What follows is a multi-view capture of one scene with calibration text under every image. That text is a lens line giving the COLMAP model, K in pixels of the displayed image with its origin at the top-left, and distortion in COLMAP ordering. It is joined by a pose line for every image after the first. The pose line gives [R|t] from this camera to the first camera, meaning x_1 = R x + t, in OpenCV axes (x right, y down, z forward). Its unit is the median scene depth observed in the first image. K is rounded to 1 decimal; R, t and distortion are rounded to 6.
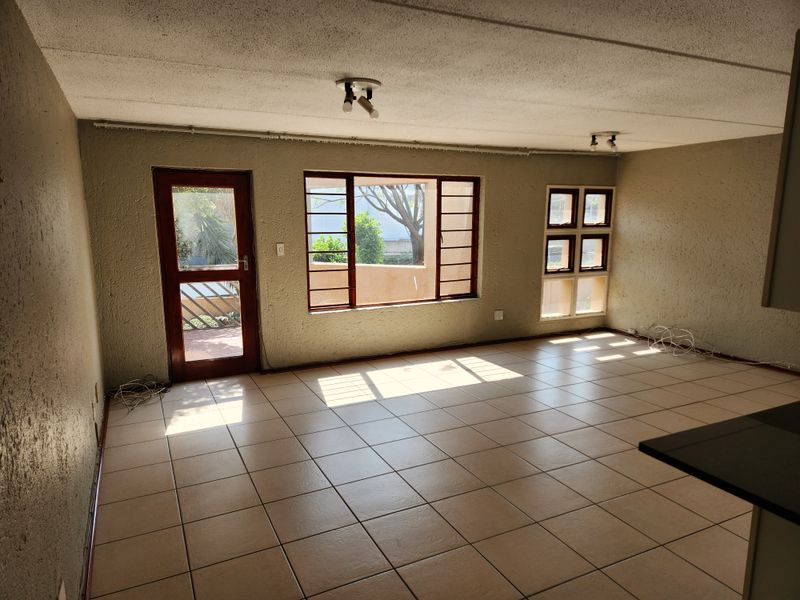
lens RADIAL K [[534.4, 0, 396.0], [0, 534.4, 304.6], [0, 0, 1]] dist [0.072108, -0.041805]
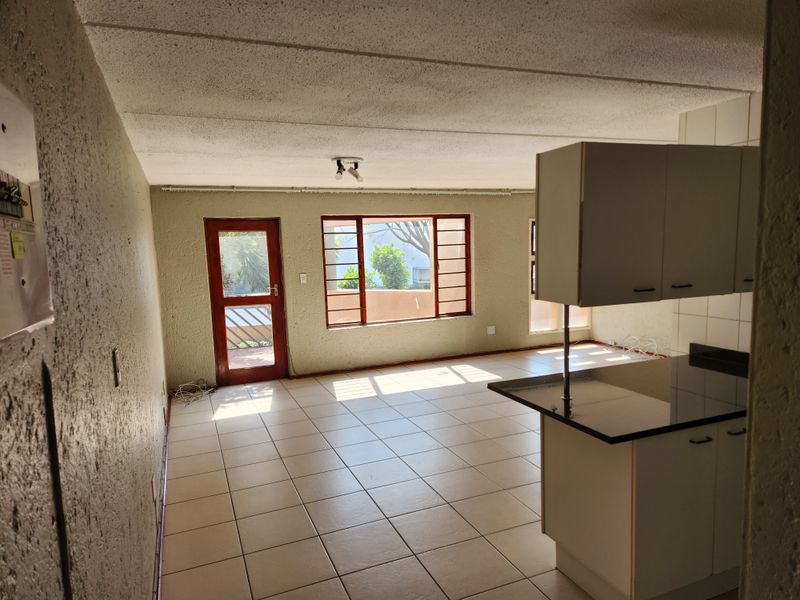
lens RADIAL K [[534.4, 0, 403.1], [0, 534.4, 301.3], [0, 0, 1]] dist [0.072108, -0.041805]
pose [[0.997715, -0.023282, -0.063421, 0.091742], [0.019503, 0.998034, -0.059556, 0.028312], [0.064683, 0.058183, 0.996208, -0.216351]]
